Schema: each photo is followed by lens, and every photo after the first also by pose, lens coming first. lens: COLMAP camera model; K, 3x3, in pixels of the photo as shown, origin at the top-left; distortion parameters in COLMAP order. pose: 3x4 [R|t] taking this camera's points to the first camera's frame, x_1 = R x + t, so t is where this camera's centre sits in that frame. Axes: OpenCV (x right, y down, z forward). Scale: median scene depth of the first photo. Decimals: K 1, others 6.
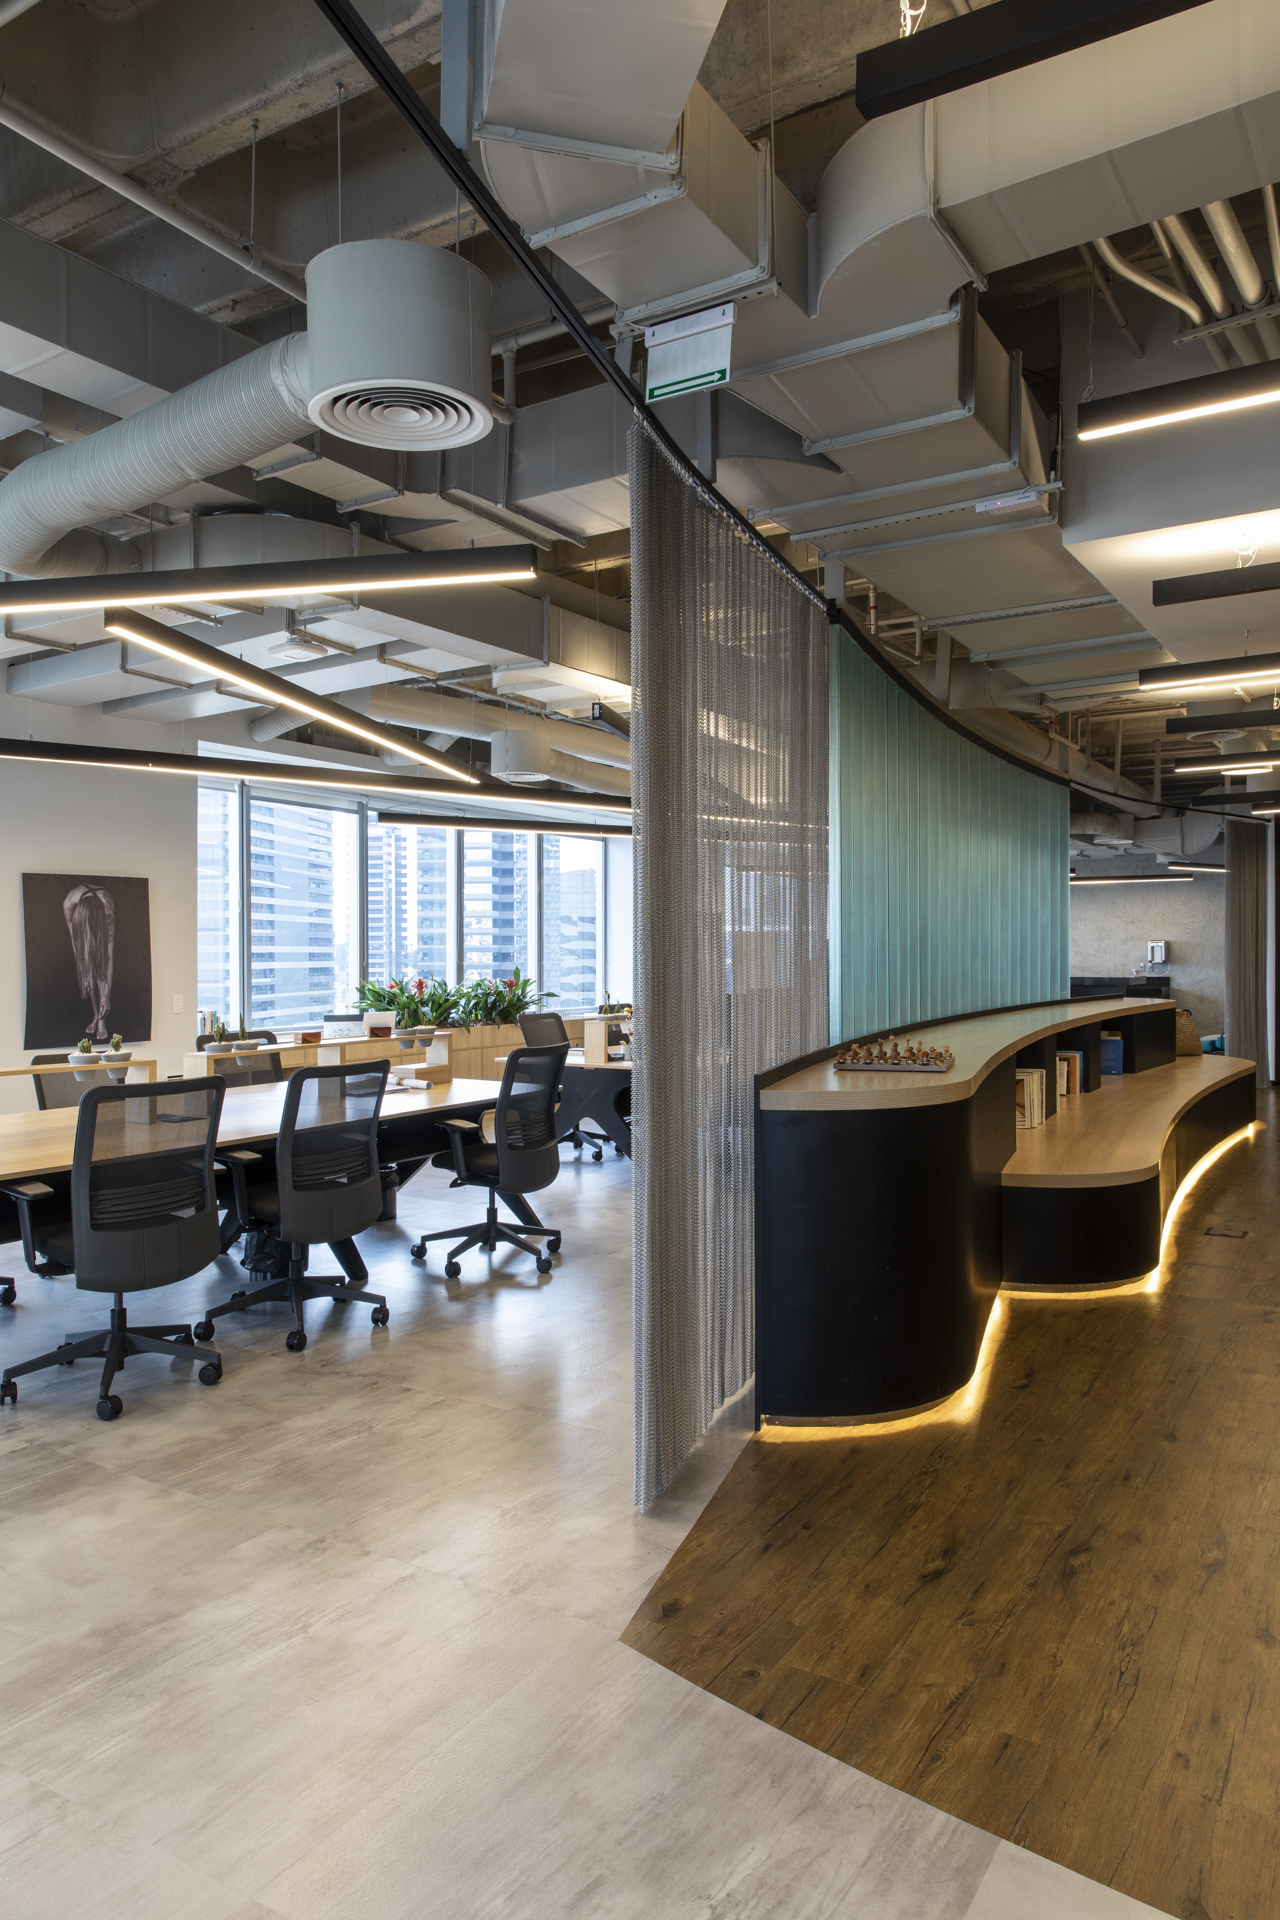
lens RADIAL K [[1265.6, 0, 652.0], [0, 1265.6, 960.2], [0, 0, 1]] dist [0.011469, 0.001521]
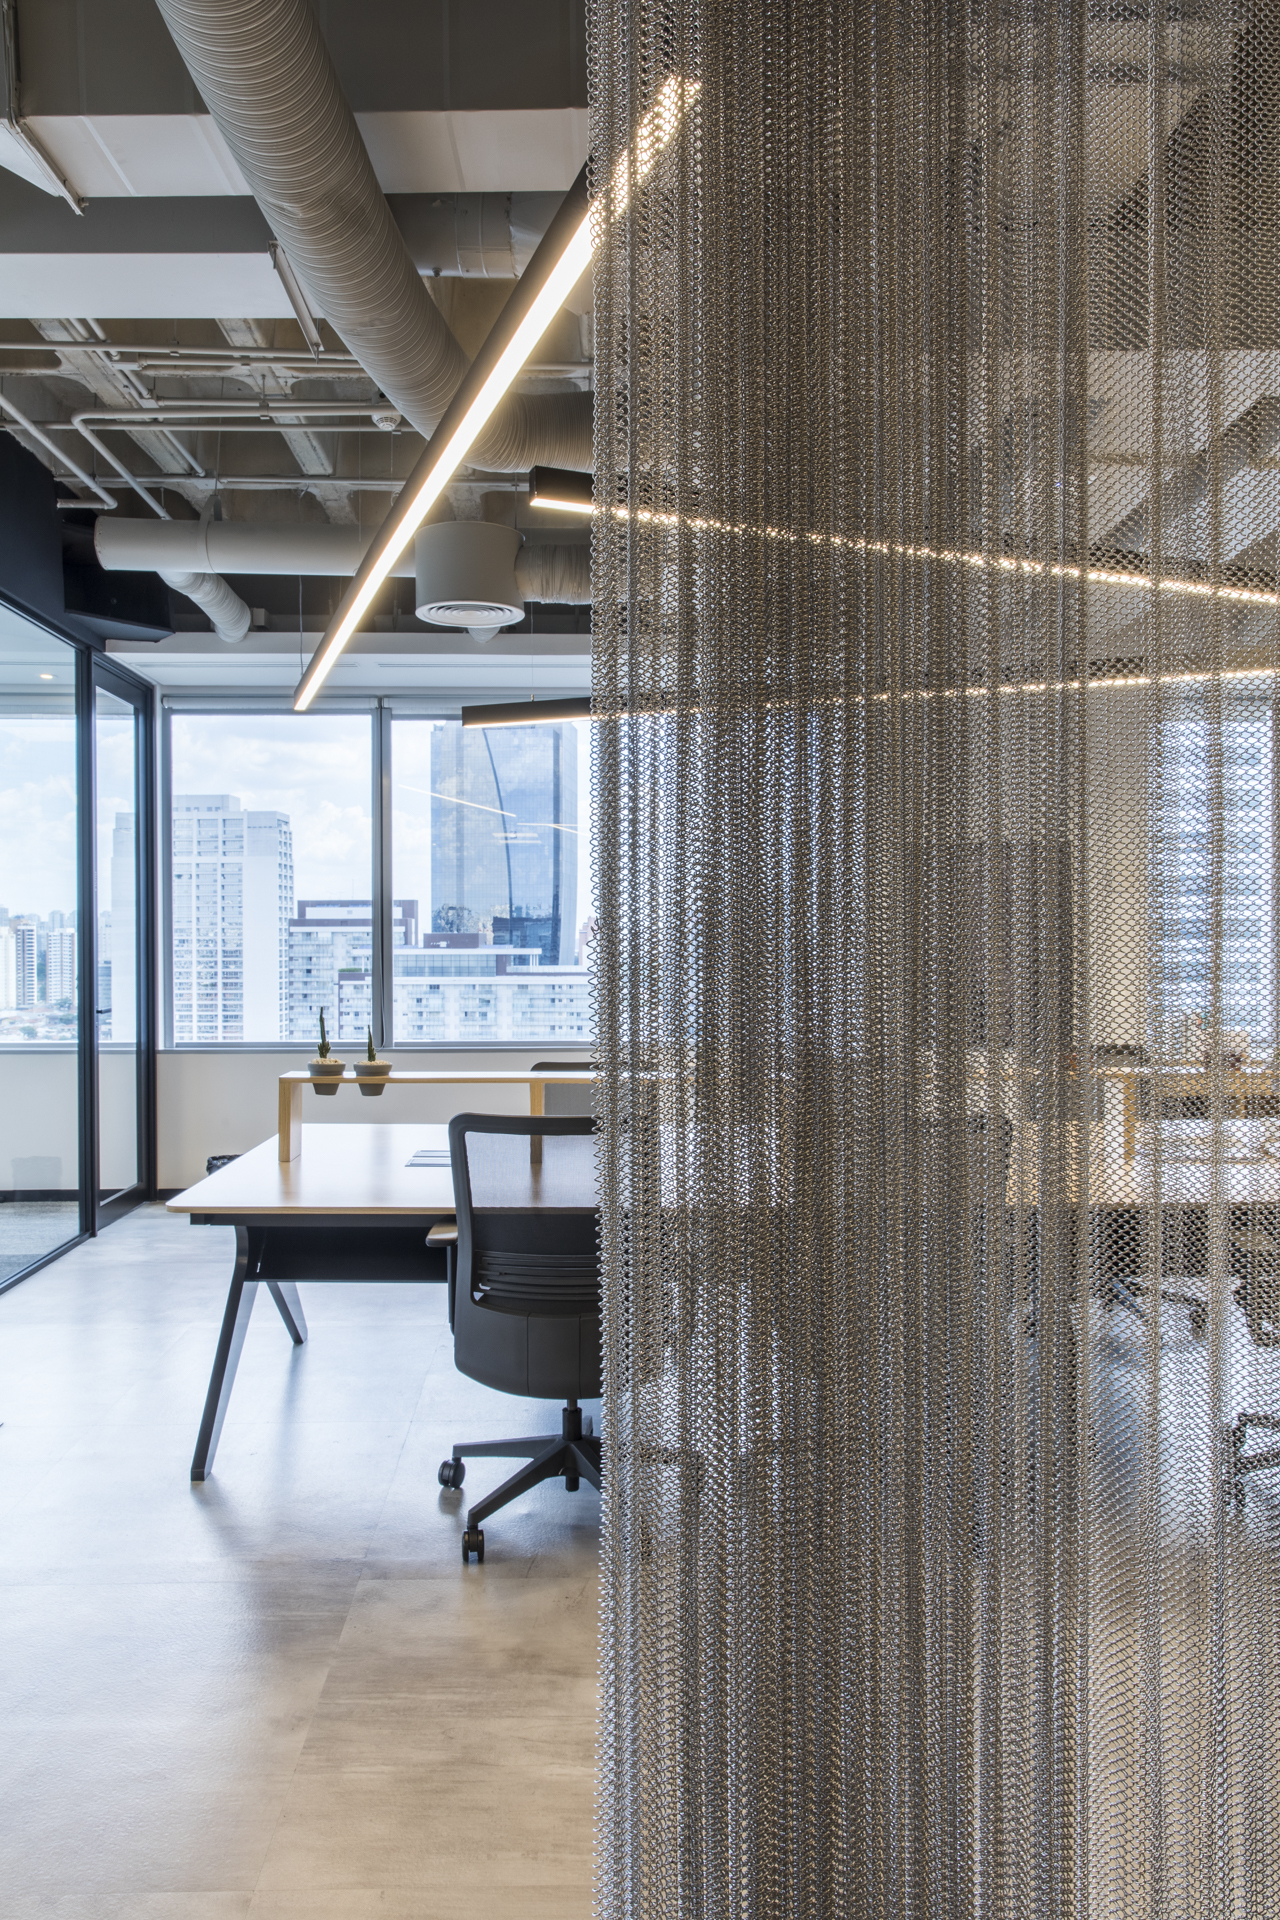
lens RADIAL K [[1265.6, 0, 631.3], [0, 1265.6, 961.1], [0, 0, 1]] dist [0.011469, 0.001521]
pose [[0.549451, 0.008486, -0.835483, 0.215937], [-0.008260, 0.999955, 0.004725, 0.005971], [0.835485, 0.004305, 0.549496, 0.598455]]
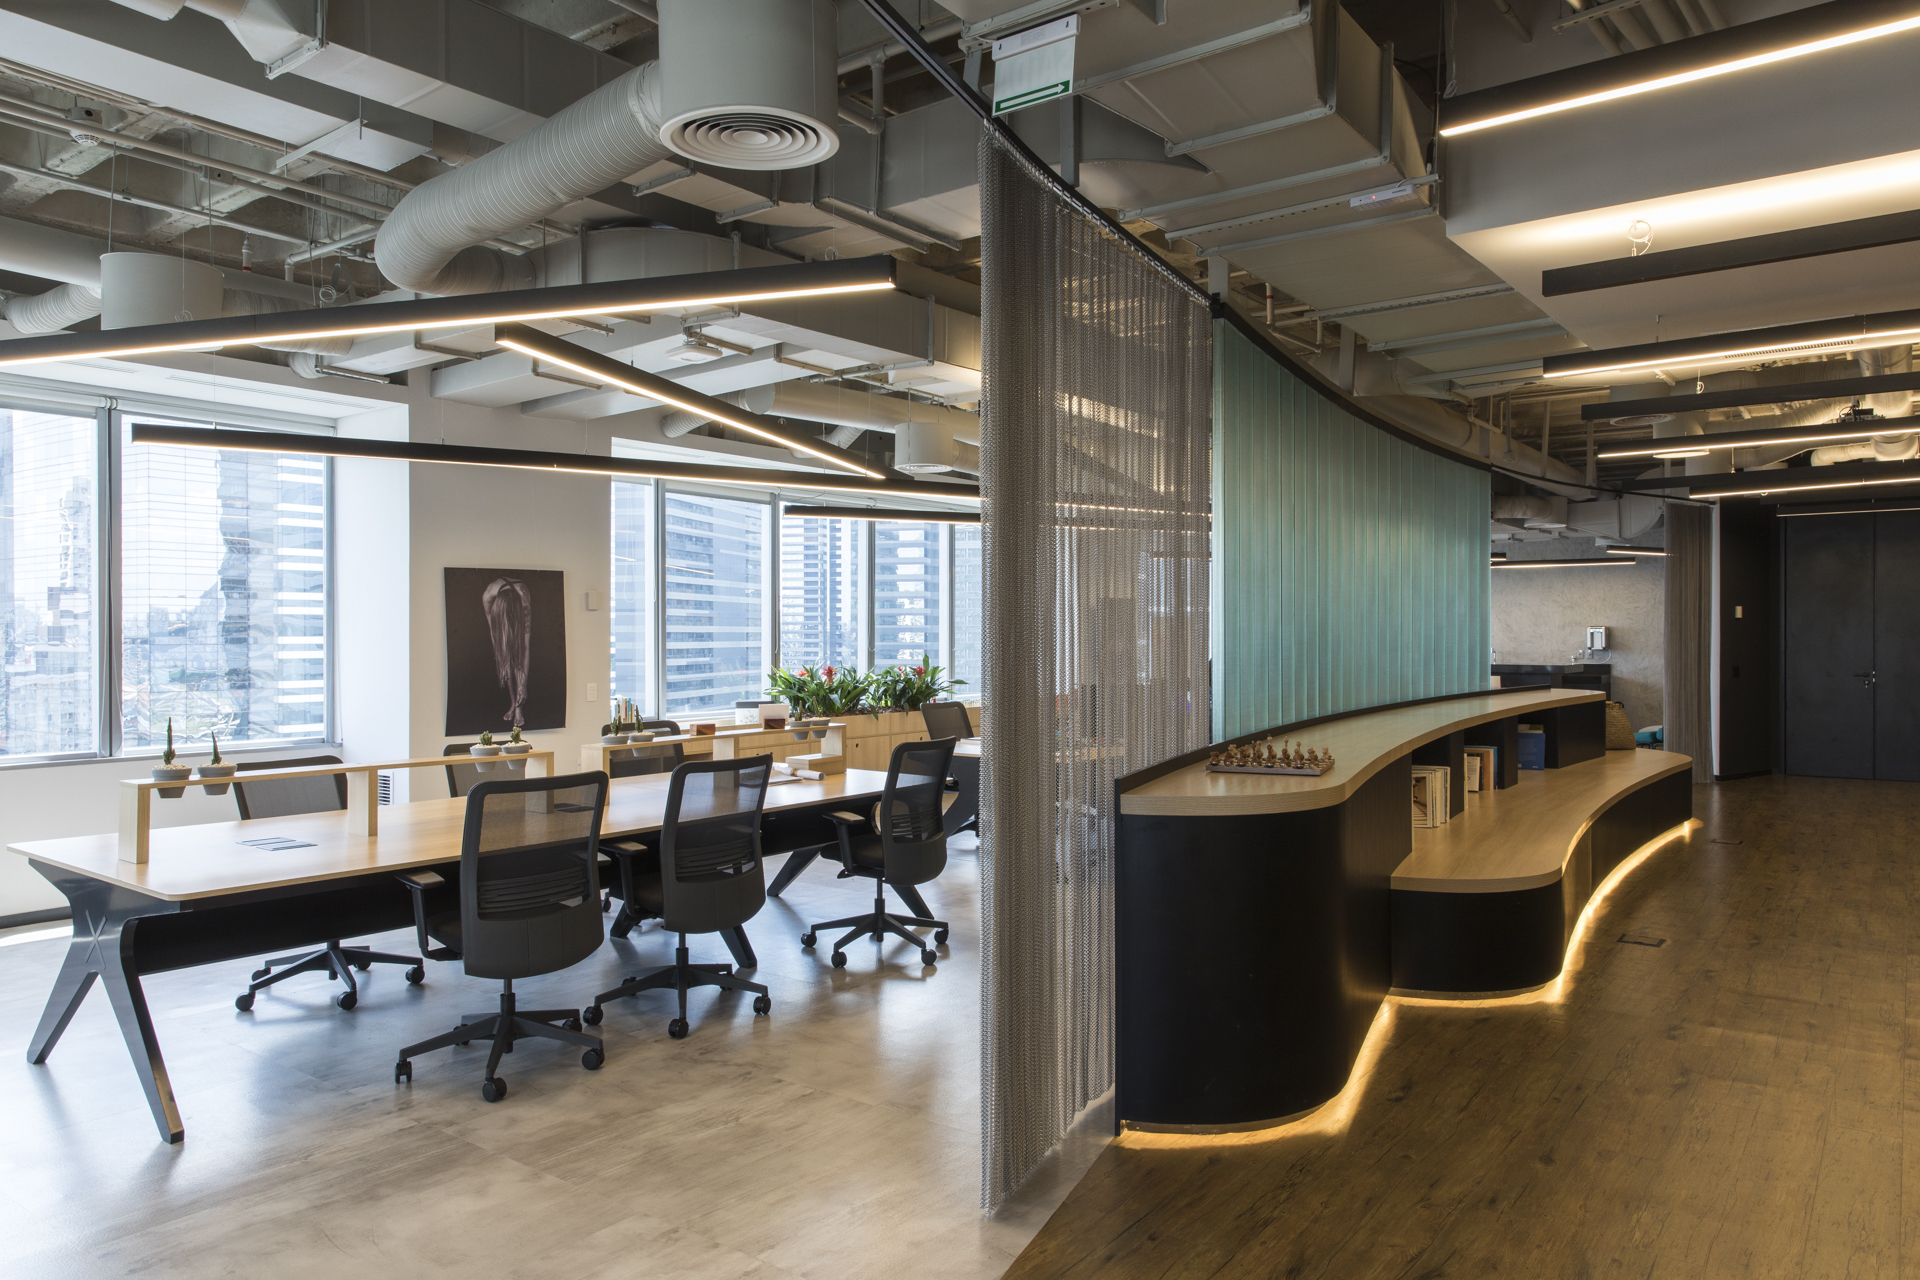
lens RADIAL K [[1265.6, 0, 971.6], [0, 1265.6, 639.5], [0, 0, 1]] dist [0.011469, 0.001521]
pose [[0.996011, 0.002891, -0.089188, 0.049493], [-0.002944, 0.999996, -0.000468, -0.016240], [0.089186, 0.000728, 0.996015, -0.003700]]
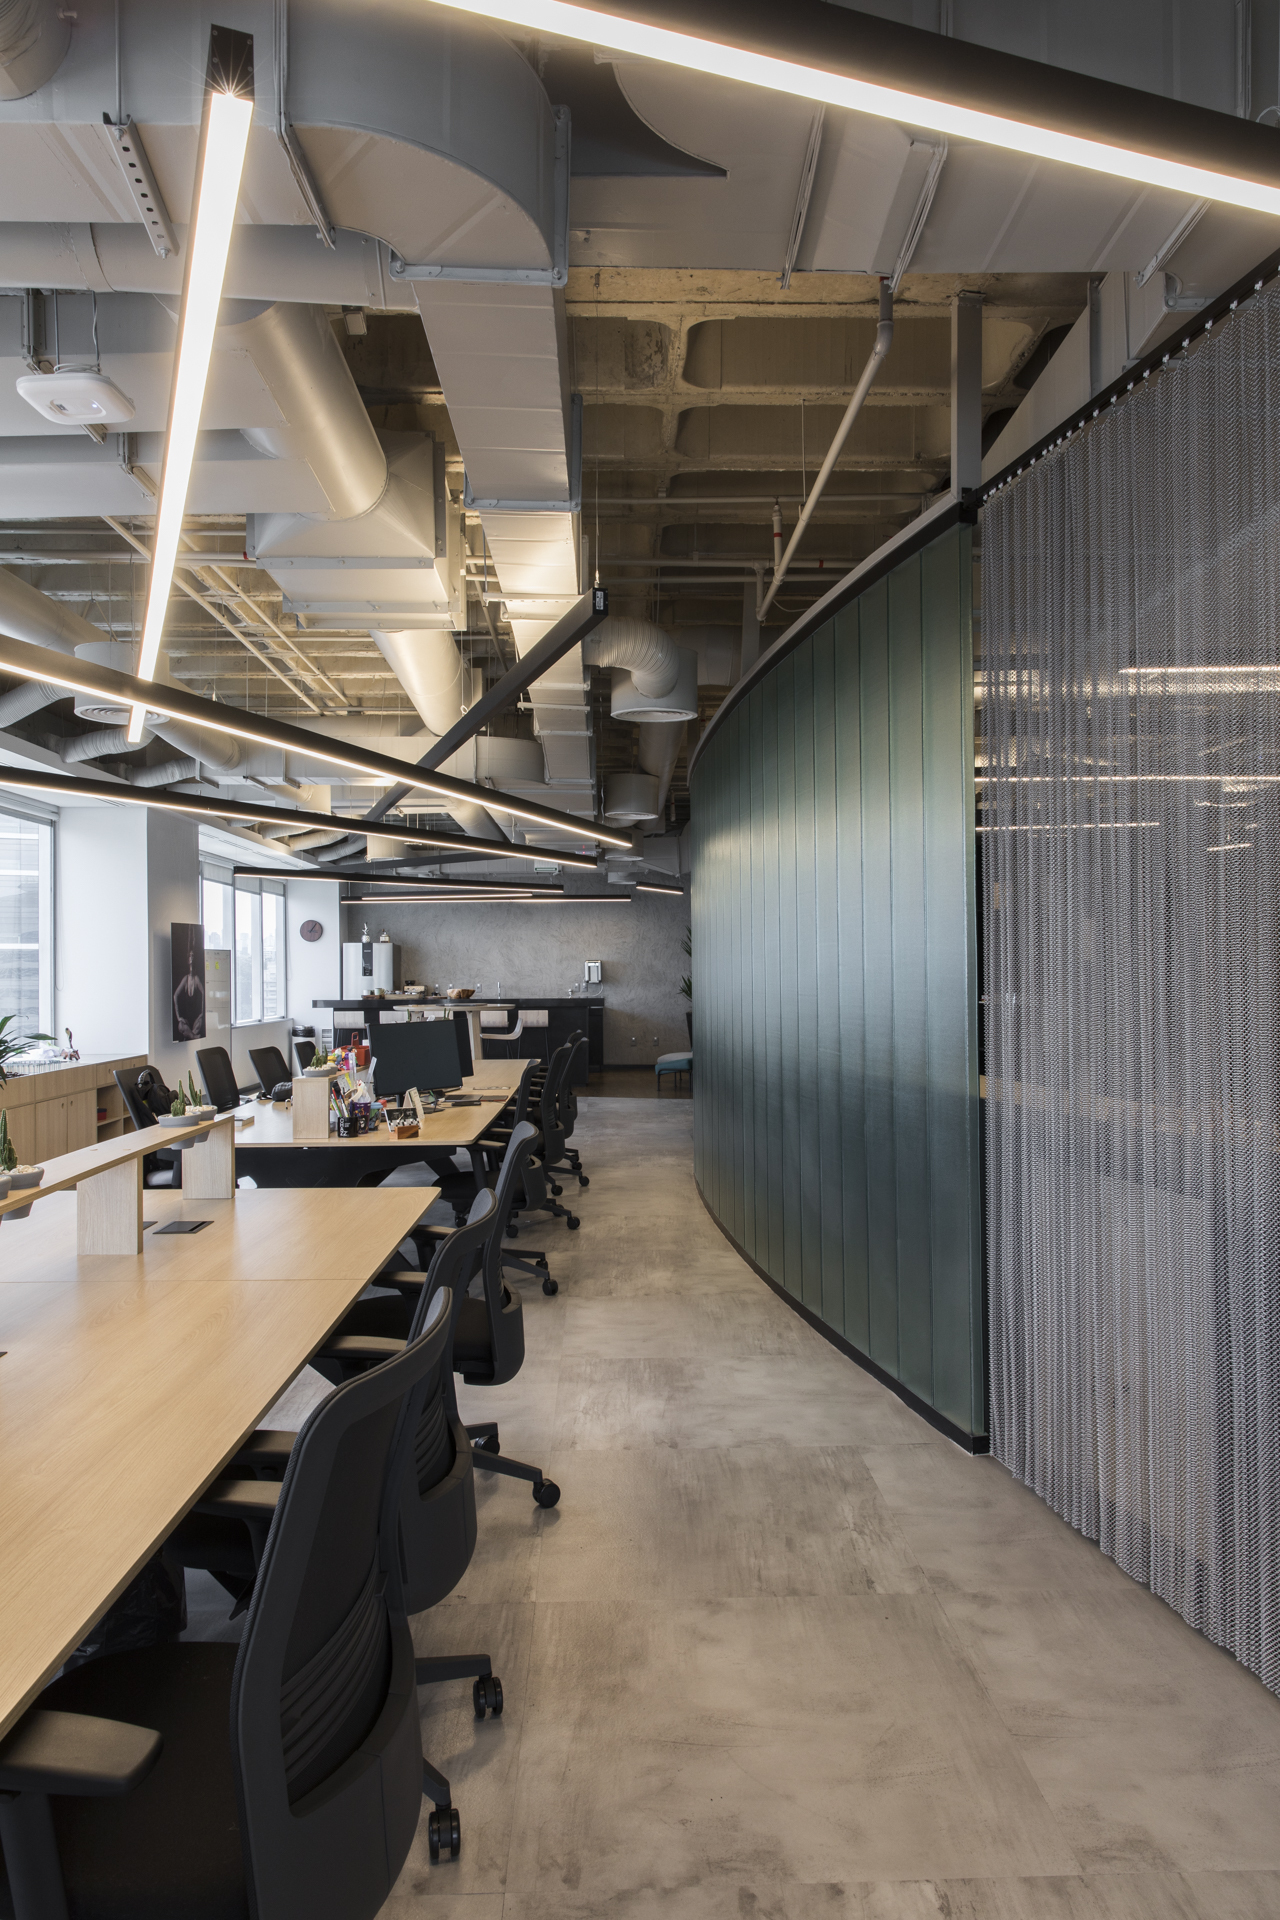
lens RADIAL K [[1265.6, 0, 650.0], [0, 1265.6, 969.7], [0, 0, 1]] dist [0.011469, 0.001521]
pose [[0.833610, -0.003649, 0.552342, -0.492554], [0.008265, 0.999949, -0.005868, -0.008953], [-0.552292, 0.009456, 0.833597, 0.599939]]
